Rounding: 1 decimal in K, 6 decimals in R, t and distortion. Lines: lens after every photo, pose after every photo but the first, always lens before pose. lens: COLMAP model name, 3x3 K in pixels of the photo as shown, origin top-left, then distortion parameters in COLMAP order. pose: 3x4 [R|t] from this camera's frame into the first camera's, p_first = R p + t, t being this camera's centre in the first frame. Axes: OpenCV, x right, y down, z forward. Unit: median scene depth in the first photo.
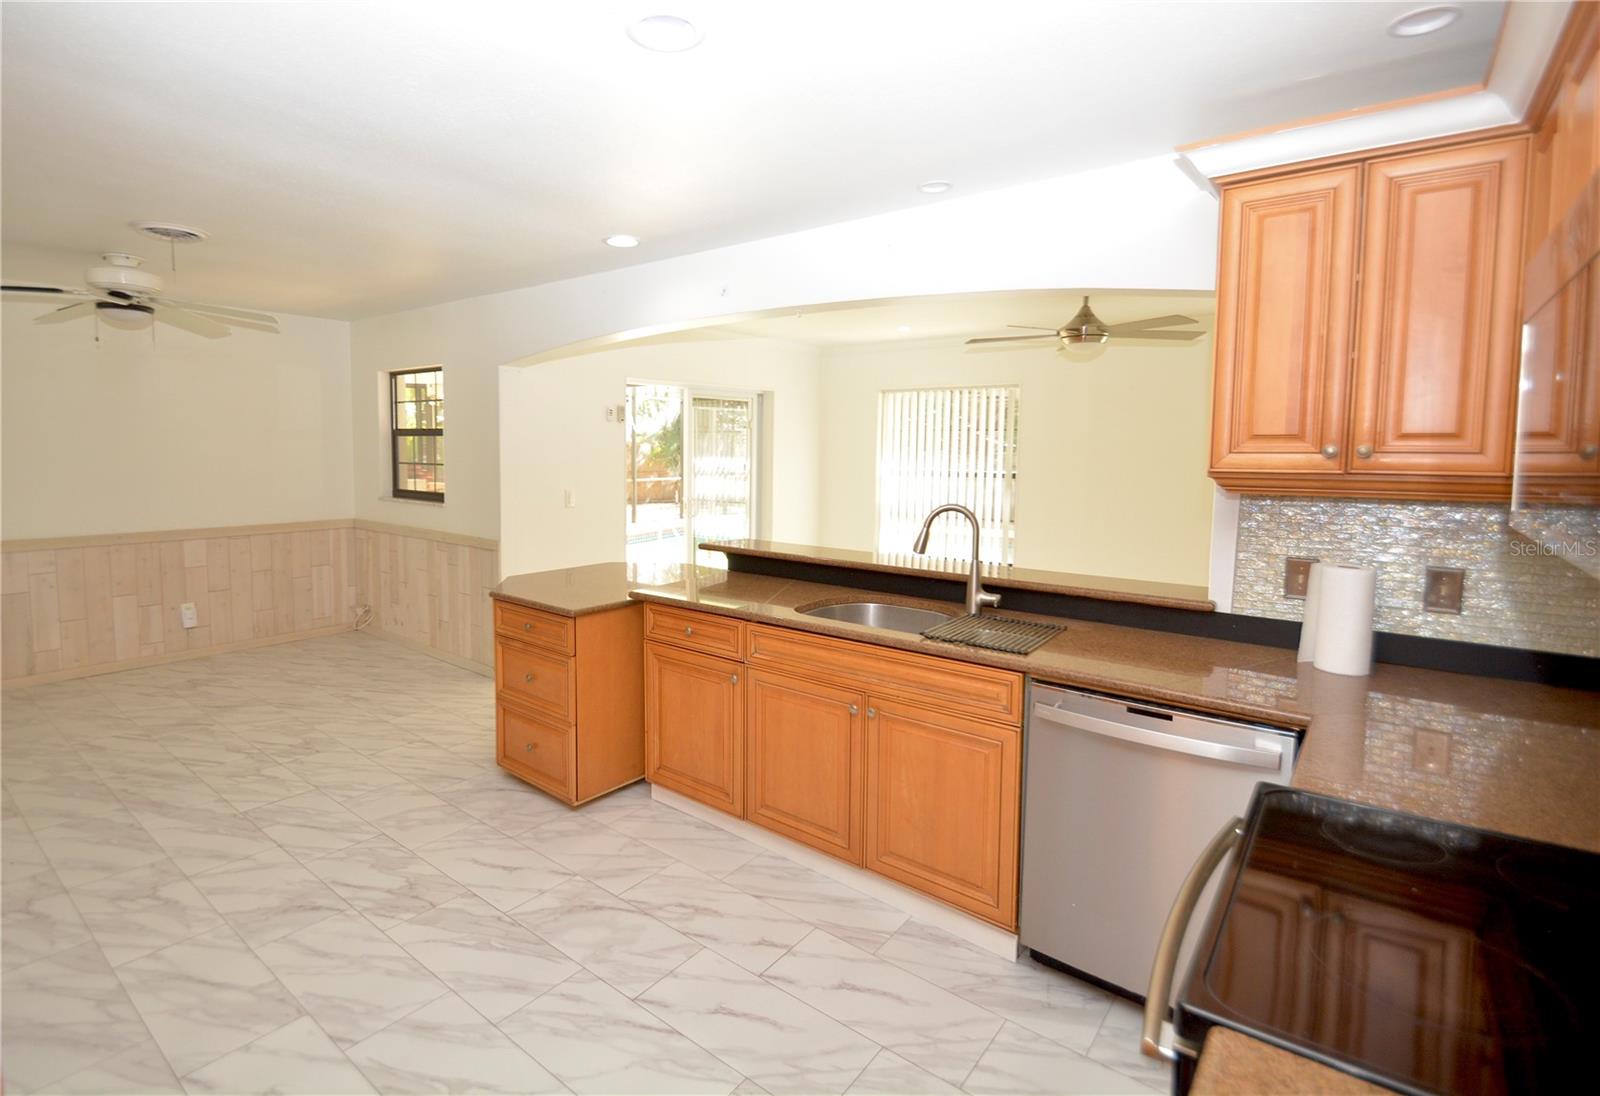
lens RADIAL K [[757.3, 0, 799.2], [0, 757.3, 549.2], [0, 0, 1]] dist [0.002161, 0.000294]
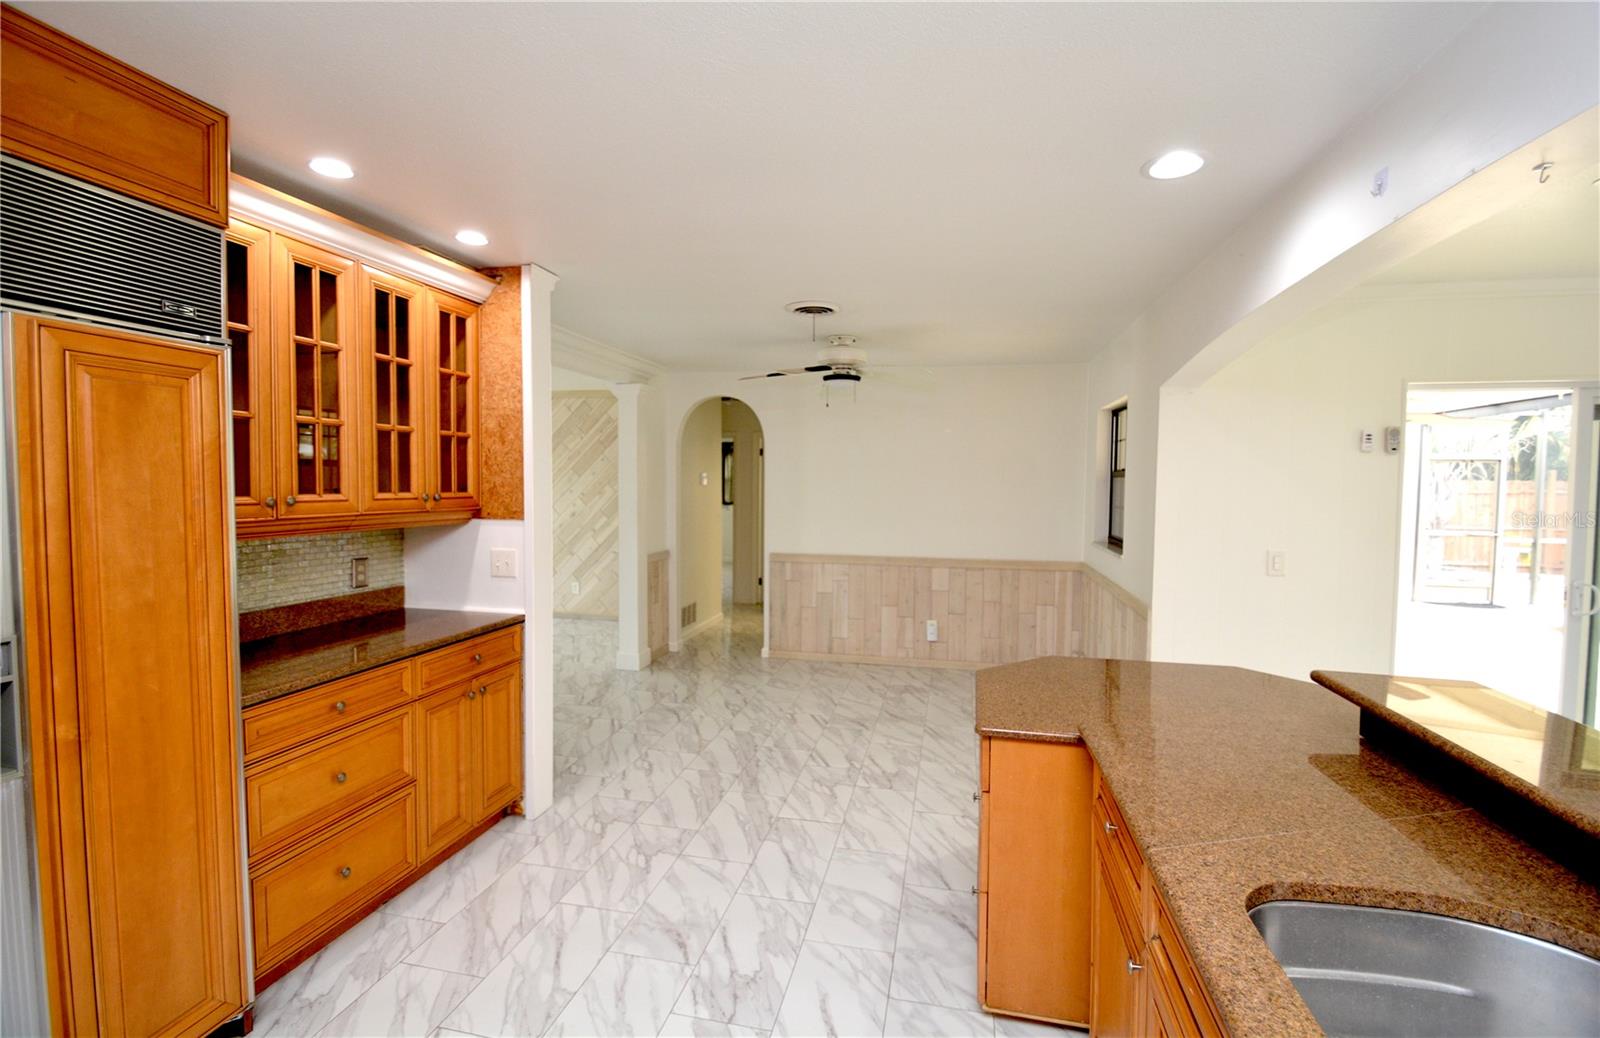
lens RADIAL K [[726.7, 0, 799.1], [0, 726.7, 517.8], [0, 0, 1]] dist [0.002904, -0.000009]
pose [[0.412386, 0.037169, -0.910251, 0.193173], [-0.125025, 0.992022, -0.016134, -0.062038], [0.902389, 0.120458, 0.413743, 0.468146]]
